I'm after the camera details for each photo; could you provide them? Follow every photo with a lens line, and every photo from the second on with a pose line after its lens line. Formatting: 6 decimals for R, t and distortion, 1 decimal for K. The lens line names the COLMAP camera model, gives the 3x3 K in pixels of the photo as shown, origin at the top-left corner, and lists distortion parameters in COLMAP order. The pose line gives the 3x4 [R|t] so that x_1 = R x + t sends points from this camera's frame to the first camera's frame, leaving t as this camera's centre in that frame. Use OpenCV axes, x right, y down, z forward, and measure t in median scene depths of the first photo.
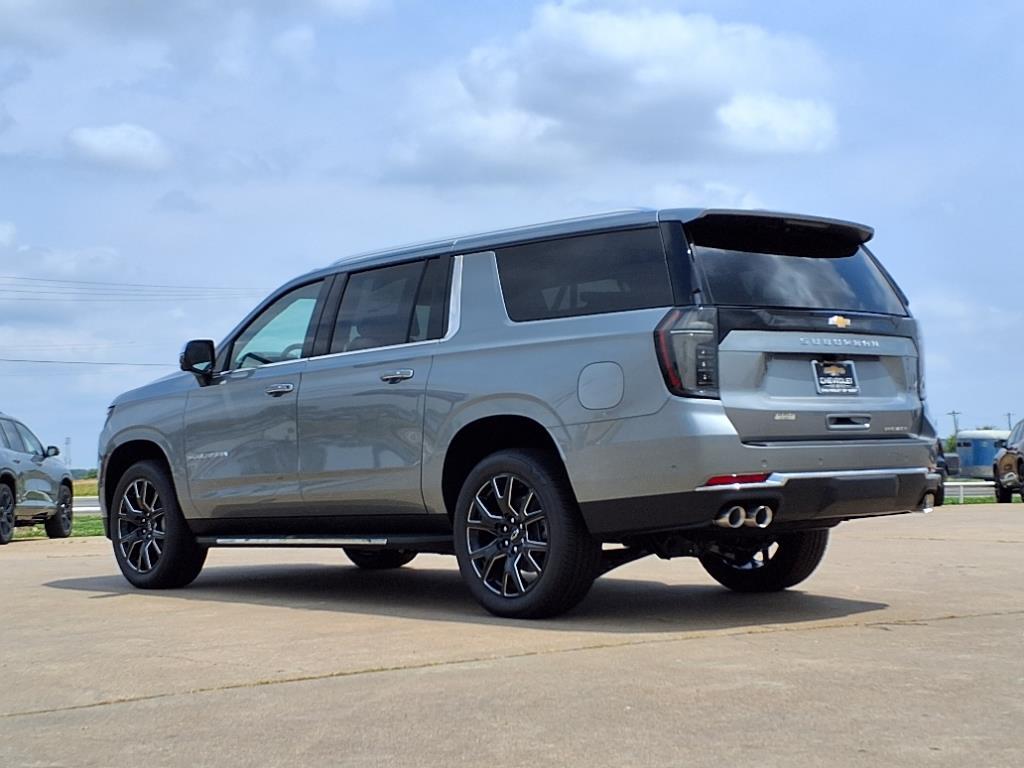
lens RADIAL K [[1684.5, 0, 512.0], [0, 1684.5, 384.0], [0, 0, 1]] dist [0.003720, -0.040909]
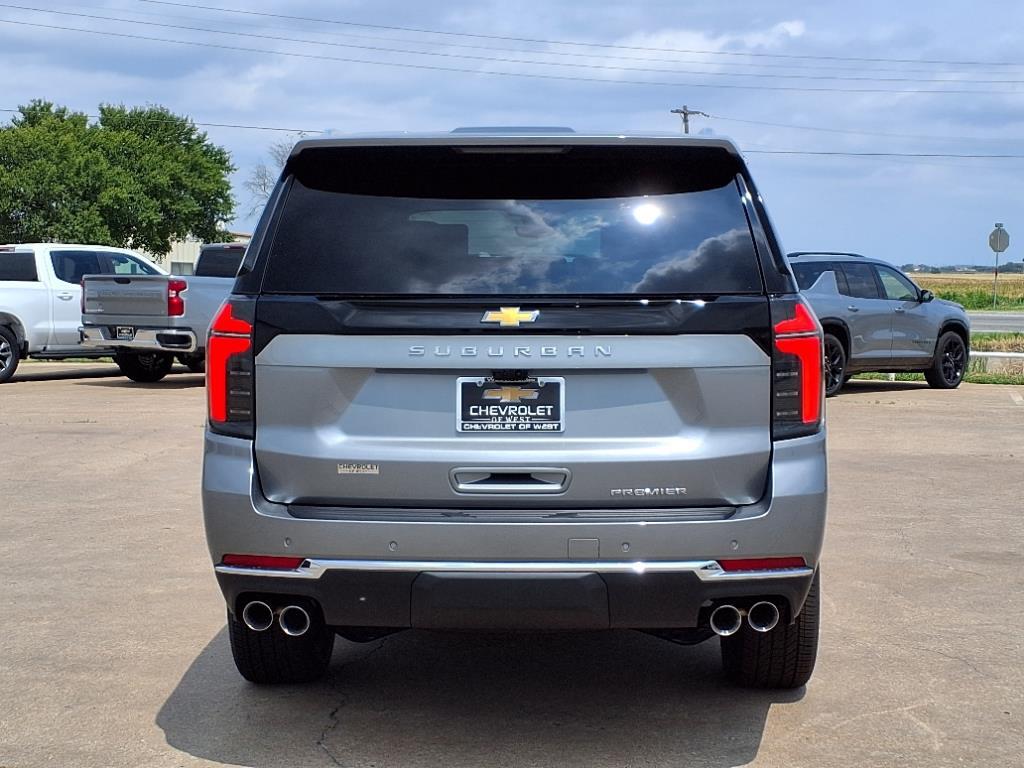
lens RADIAL K [[1684.5, 0, 512.0], [0, 1684.5, 384.0], [0, 0, 1]] dist [0.003720, -0.040909]
pose [[0.723654, 0.076700, -0.685888, 0.613390], [0.011429, 0.992338, 0.123027, -0.087319], [0.690068, -0.096868, 0.717232, 0.558026]]
